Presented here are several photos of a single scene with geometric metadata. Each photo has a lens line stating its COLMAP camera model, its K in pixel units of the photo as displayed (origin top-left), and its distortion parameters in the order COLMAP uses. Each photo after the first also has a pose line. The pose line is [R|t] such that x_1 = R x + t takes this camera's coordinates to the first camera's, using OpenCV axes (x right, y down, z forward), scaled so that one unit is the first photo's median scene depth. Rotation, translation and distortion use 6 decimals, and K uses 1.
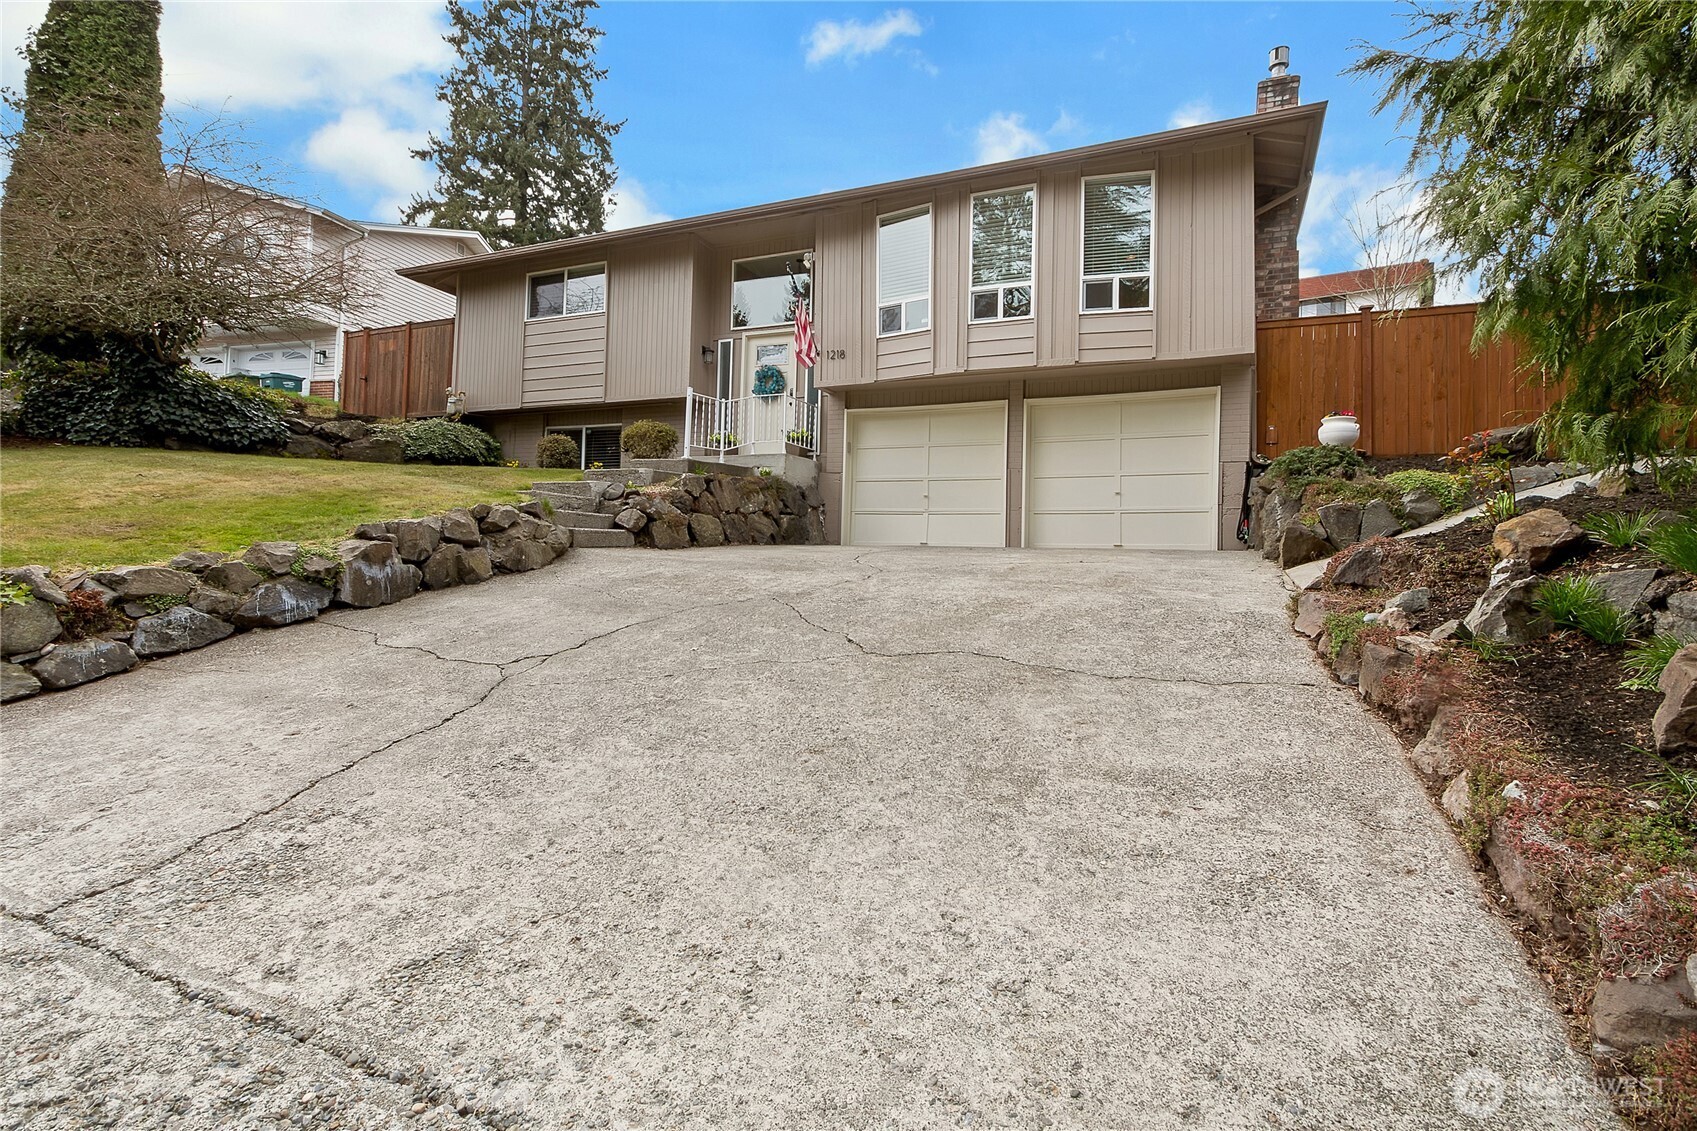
lens RADIAL K [[813.9, 0, 845.5], [0, 813.9, 535.2], [0, 0, 1]] dist [0.003835, 0.000402]
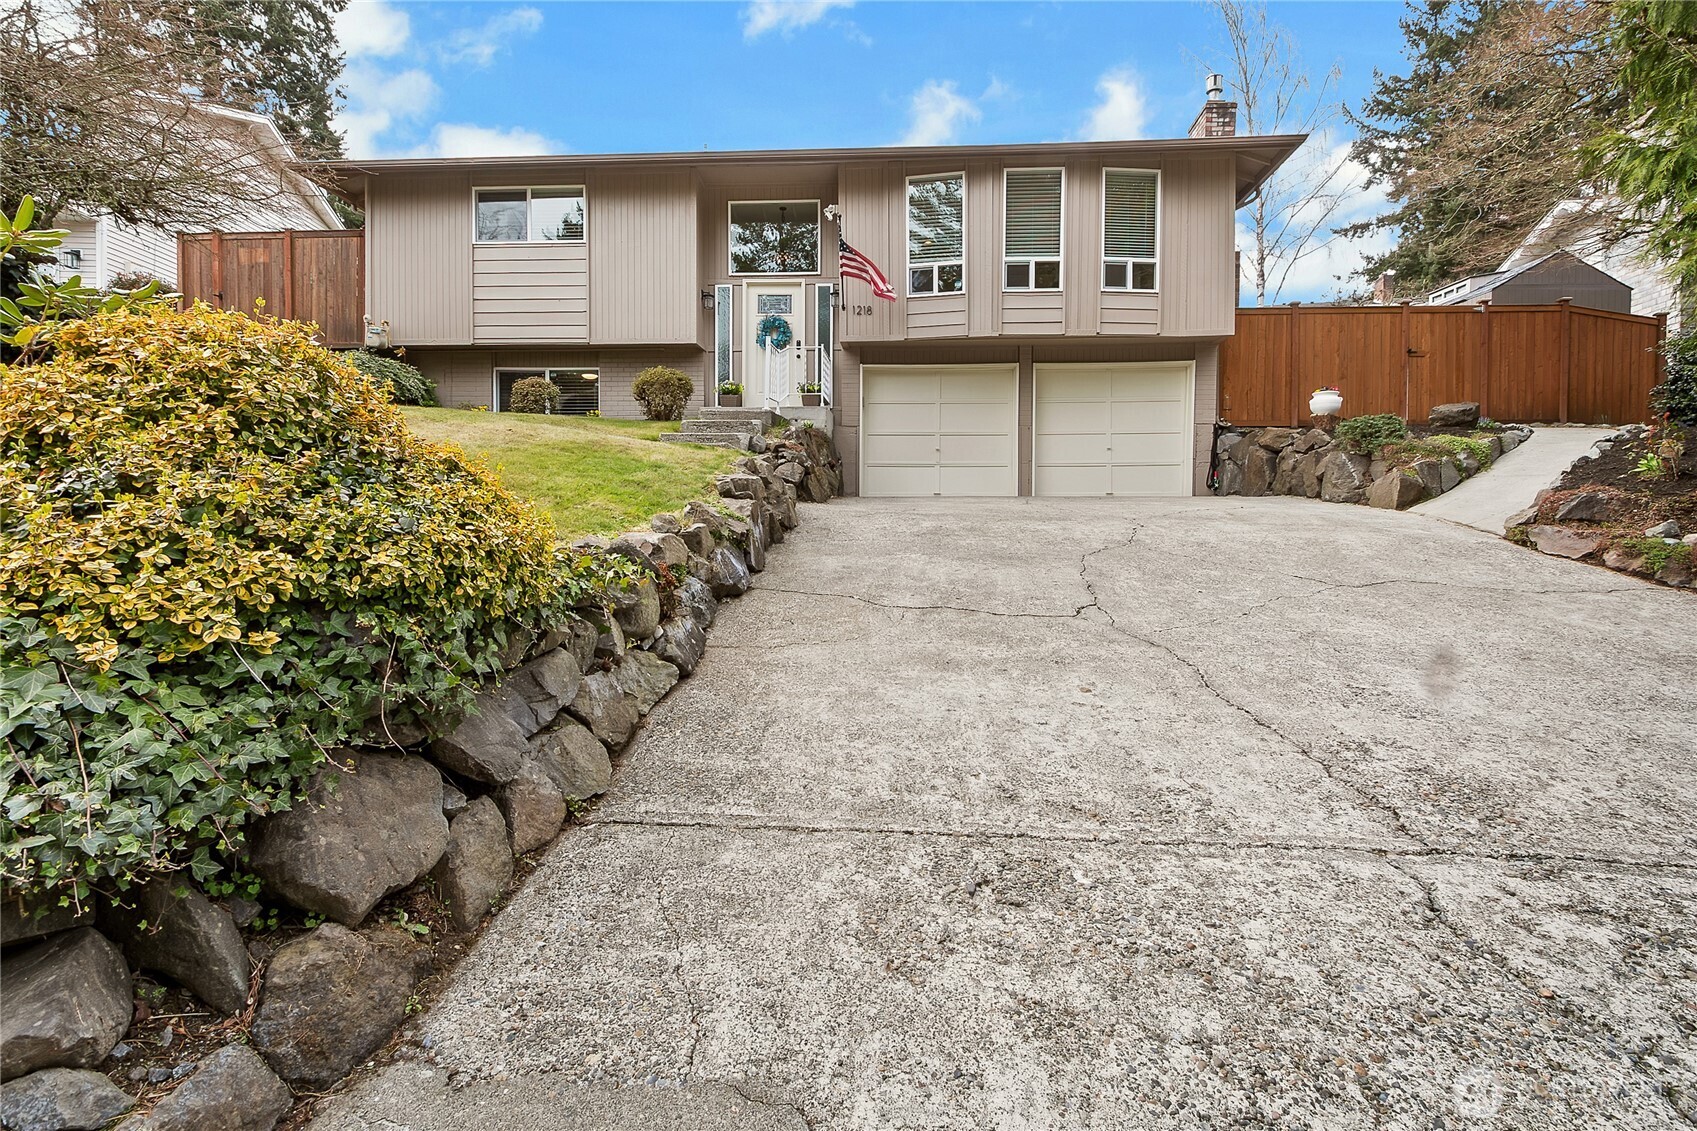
lens RADIAL K [[788.3, 0, 845.1], [0, 788.3, 544.3], [0, 0, 1]] dist [0.001999, -0.000309]
pose [[0.935221, -0.035058, 0.352326, -0.413328], [0.008493, 0.997021, 0.076666, -0.004675], [-0.353964, -0.068707, 0.932732, 0.066063]]
